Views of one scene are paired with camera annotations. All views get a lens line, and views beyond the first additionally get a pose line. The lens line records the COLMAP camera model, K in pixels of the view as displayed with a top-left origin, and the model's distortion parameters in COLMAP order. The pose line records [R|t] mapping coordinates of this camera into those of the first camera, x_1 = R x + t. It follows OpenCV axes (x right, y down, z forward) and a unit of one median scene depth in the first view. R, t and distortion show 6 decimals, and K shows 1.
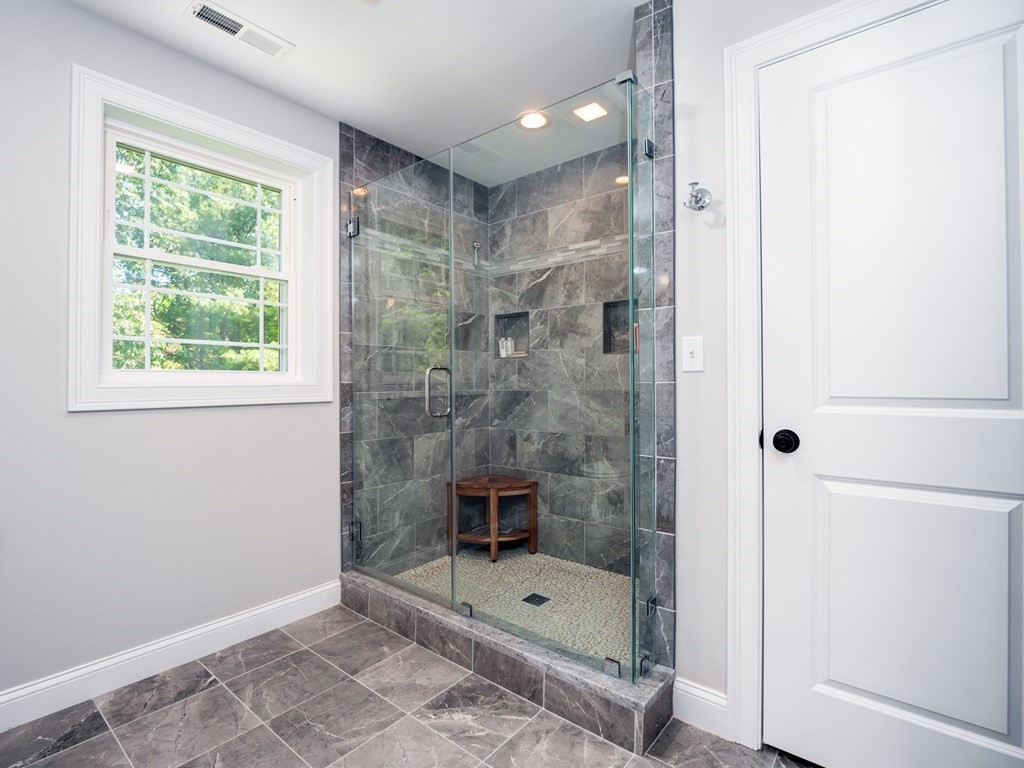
lens RADIAL K [[494.6, 0, 507.6], [0, 494.6, 383.6], [0, 0, 1]] dist [-0.016297, 0.000501]
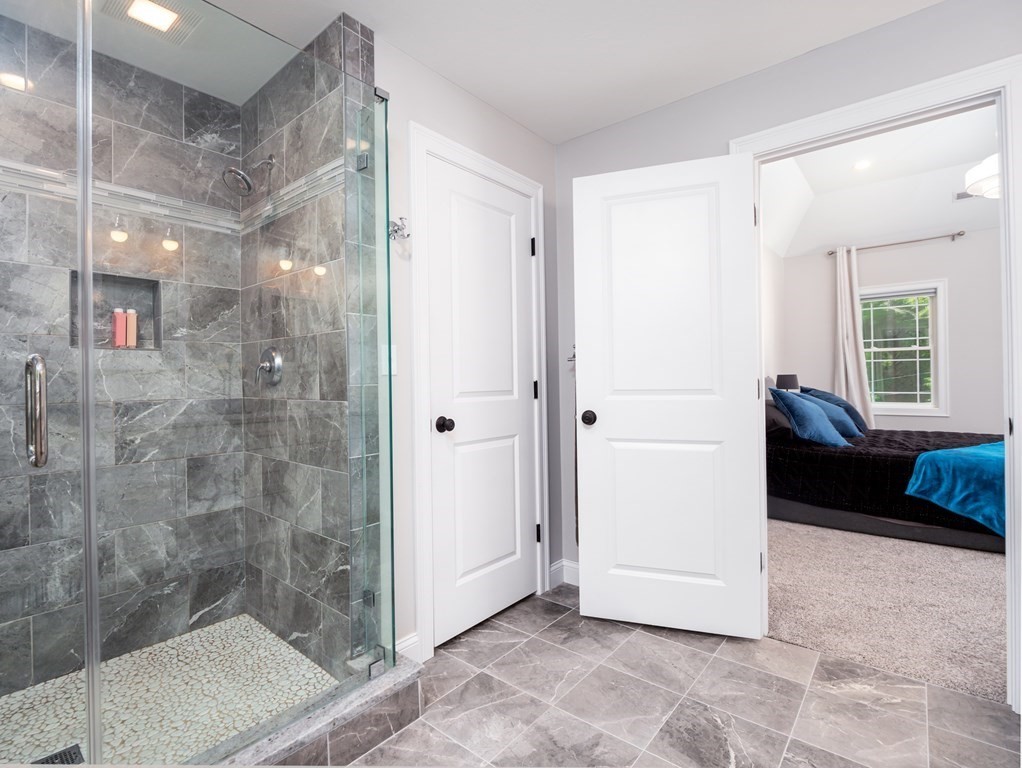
lens RADIAL K [[493.6, 0, 510.7], [0, 493.6, 378.9], [0, 0, 1]] dist [-0.016297, 0.000501]
pose [[0.023937, 0.000723, 0.999713, -0.820707], [0.016839, 0.999858, -0.001127, -0.011199], [-0.999572, 0.016861, 0.023921, 0.722903]]
